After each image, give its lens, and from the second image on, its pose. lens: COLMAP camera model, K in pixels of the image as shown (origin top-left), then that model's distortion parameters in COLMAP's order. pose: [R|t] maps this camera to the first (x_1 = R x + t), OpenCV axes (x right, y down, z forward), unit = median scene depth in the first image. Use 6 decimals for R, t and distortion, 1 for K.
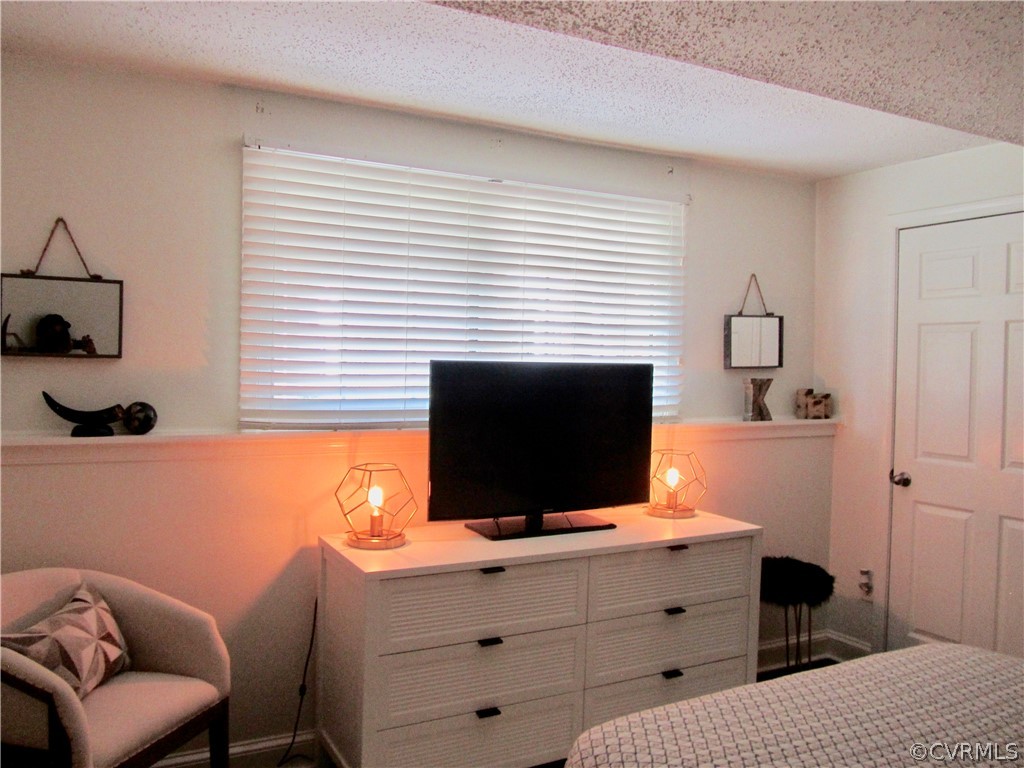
lens RADIAL K [[843.3, 0, 530.9], [0, 843.3, 379.7], [0, 0, 1]] dist [0.002522, 0.001173]
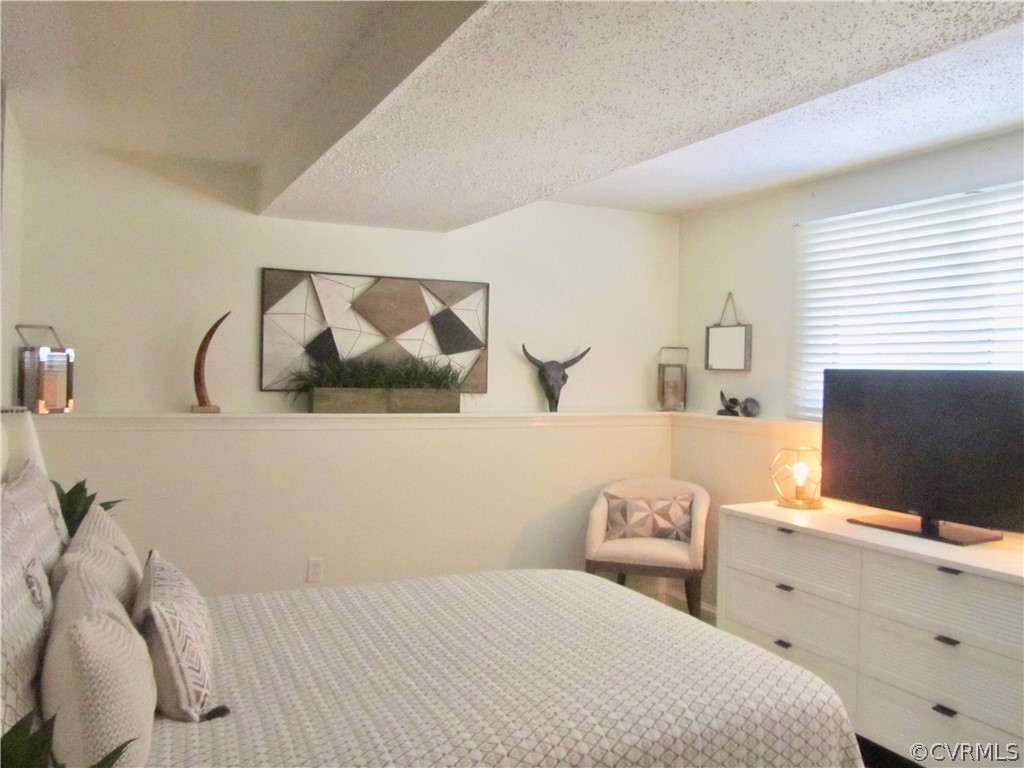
lens RADIAL K [[843.3, 0, 530.9], [0, 843.3, 379.7], [0, 0, 1]] dist [0.002522, 0.001173]
pose [[-0.024819, -0.003294, -0.999687, 1.188552], [-0.030140, 0.999542, -0.002545, 0.008973], [0.999238, 0.030067, -0.024907, 0.611661]]
